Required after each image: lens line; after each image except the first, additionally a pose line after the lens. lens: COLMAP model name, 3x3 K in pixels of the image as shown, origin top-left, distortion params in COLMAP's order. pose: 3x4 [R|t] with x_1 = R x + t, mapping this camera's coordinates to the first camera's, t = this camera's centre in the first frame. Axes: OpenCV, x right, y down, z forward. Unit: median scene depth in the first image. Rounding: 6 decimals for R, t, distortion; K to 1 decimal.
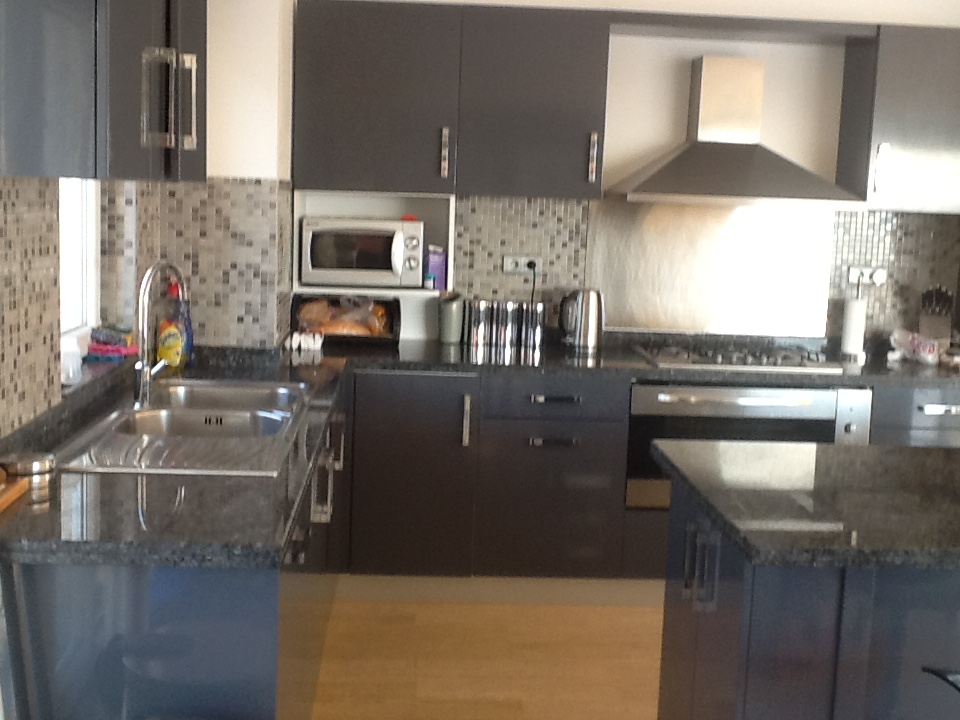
lens RADIAL K [[1181.4, 0, 479.1], [0, 1181.4, 351.4], [0, 0, 1]] dist [-0.007462, 0.000000]
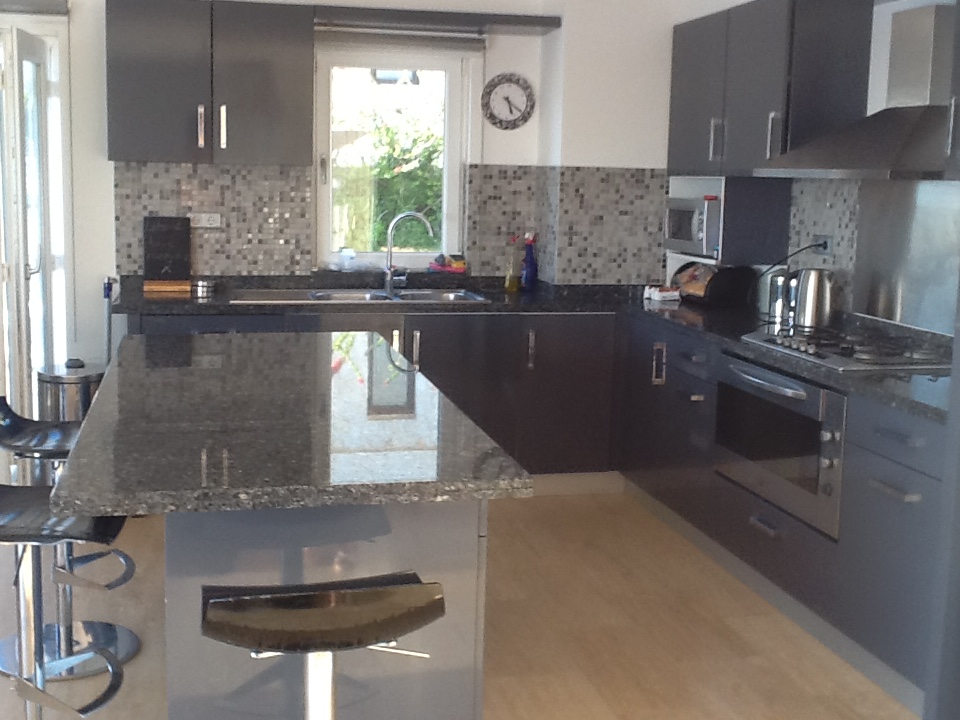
lens RADIAL K [[1181.4, 0, 478.8], [0, 1181.4, 350.8], [0, 0, 1]] dist [-0.007462, 0.000000]
pose [[0.168176, 0.113903, -0.979154, 1.025512], [-0.146952, 0.985099, 0.089354, -0.031883], [0.974742, 0.128861, 0.182408, 0.555256]]
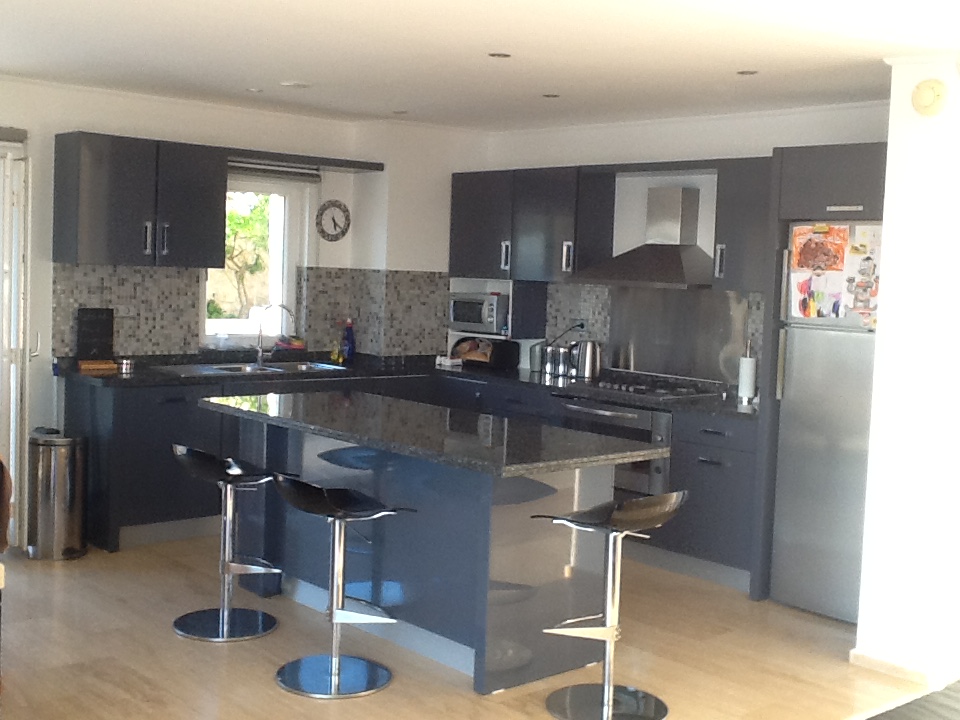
lens RADIAL K [[1181.4, 0, 475.5], [0, 1181.4, 355.0], [0, 0, 1]] dist [-0.007462, 0.000000]
pose [[0.619257, 0.045027, -0.783896, 1.220343], [-0.120000, 0.992054, -0.037813, 0.042676], [0.775965, 0.117483, 0.619739, -0.074625]]
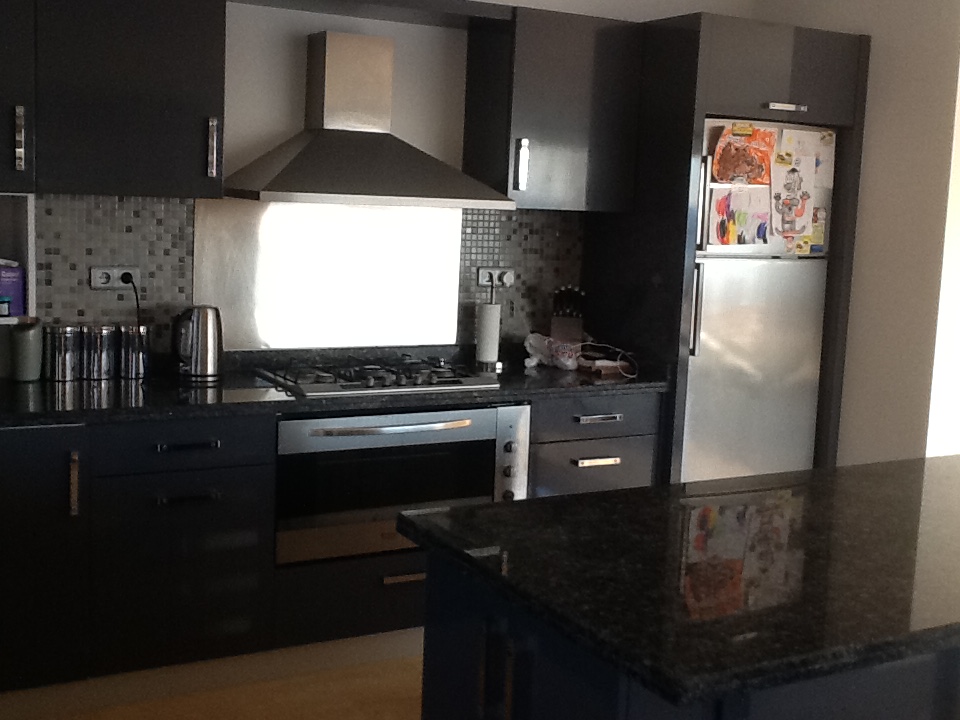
lens RADIAL K [[1181.4, 0, 483.0], [0, 1181.4, 353.4], [0, 0, 1]] dist [-0.007462, 0.000000]
pose [[0.906259, -0.058700, 0.418628, -0.079432], [0.052931, 0.998275, 0.025391, -0.029938], [-0.419397, -0.000852, 0.907803, 0.164141]]
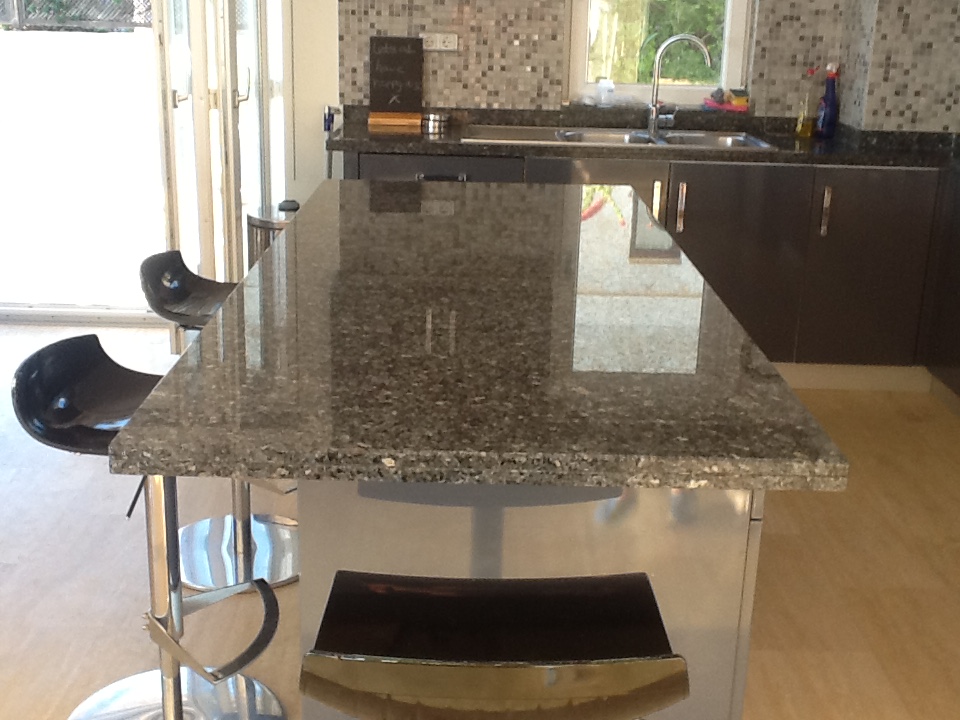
lens RADIAL K [[1181.4, 0, 483.5], [0, 1181.4, 346.8], [0, 0, 1]] dist [-0.007462, 0.000000]
pose [[-0.055196, 0.249566, -0.966783, 0.842646], [-0.161003, 0.953364, 0.255294, -0.029801], [0.985409, 0.169746, -0.012441, 0.580320]]
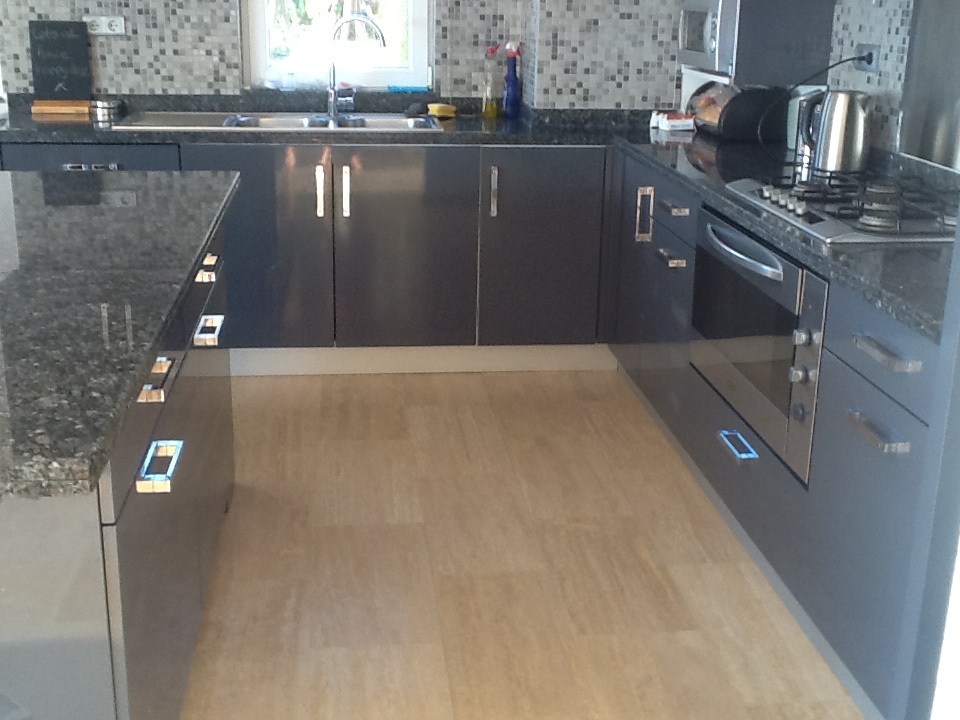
lens RADIAL K [[1181.4, 0, 480.1], [0, 1181.4, 343.9], [0, 0, 1]] dist [-0.007462, 0.000000]
pose [[0.052933, 0.256836, -0.965004, 0.818578], [-0.149659, 0.957485, 0.246626, -0.049192], [0.987320, 0.131367, 0.089121, 0.738101]]
